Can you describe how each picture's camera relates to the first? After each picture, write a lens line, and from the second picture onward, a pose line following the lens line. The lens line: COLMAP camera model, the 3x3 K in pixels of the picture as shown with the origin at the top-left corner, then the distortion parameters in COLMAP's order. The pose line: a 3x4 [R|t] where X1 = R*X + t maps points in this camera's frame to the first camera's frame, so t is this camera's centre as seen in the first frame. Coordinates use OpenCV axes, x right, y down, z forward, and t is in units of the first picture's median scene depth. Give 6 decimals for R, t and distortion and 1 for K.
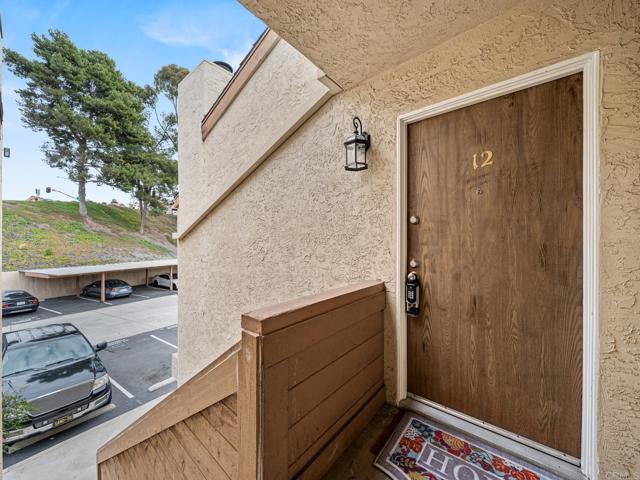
lens RADIAL K [[246.3, 0, 322.8], [0, 246.3, 242.1], [0, 0, 1]] dist [-0.005770, -0.000393]
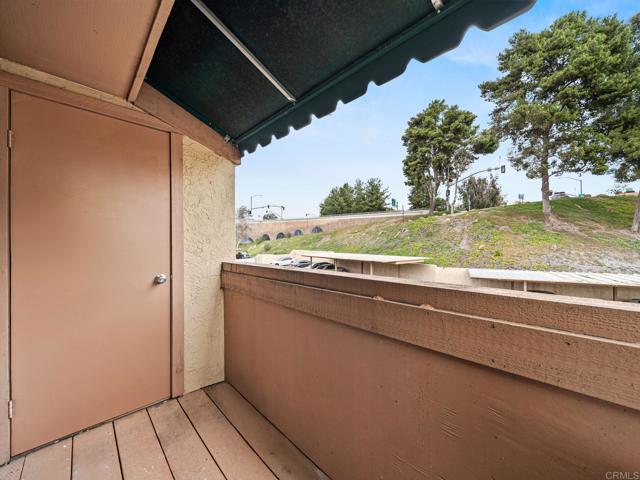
lens RADIAL K [[246.3, 0, 323.8], [0, 246.3, 242.2], [0, 0, 1]] dist [-0.005770, -0.000393]
pose [[-0.090622, -0.001184, -0.995885, -0.011549], [-0.001645, 0.999998, -0.001039, -0.002461], [0.995884, 0.001544, -0.090624, 0.269617]]
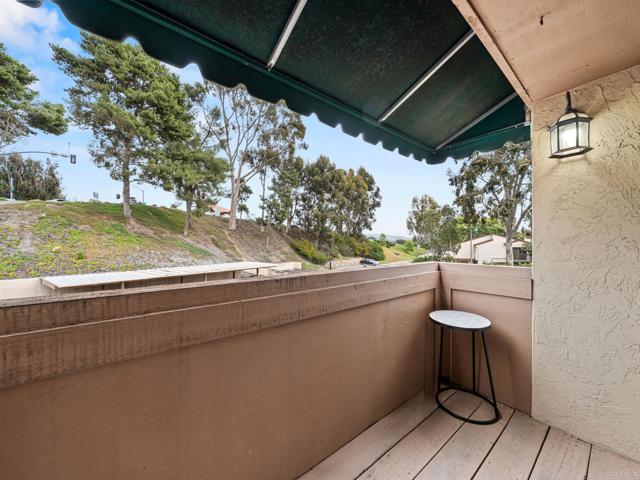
lens RADIAL K [[246.3, 0, 322.0], [0, 246.3, 242.7], [0, 0, 1]] dist [-0.005770, -0.000393]
pose [[0.981214, 0.003209, -0.192896, -0.051587], [-0.005114, 0.999943, -0.009378, -0.002199], [0.192855, 0.010189, 0.981174, 0.211848]]
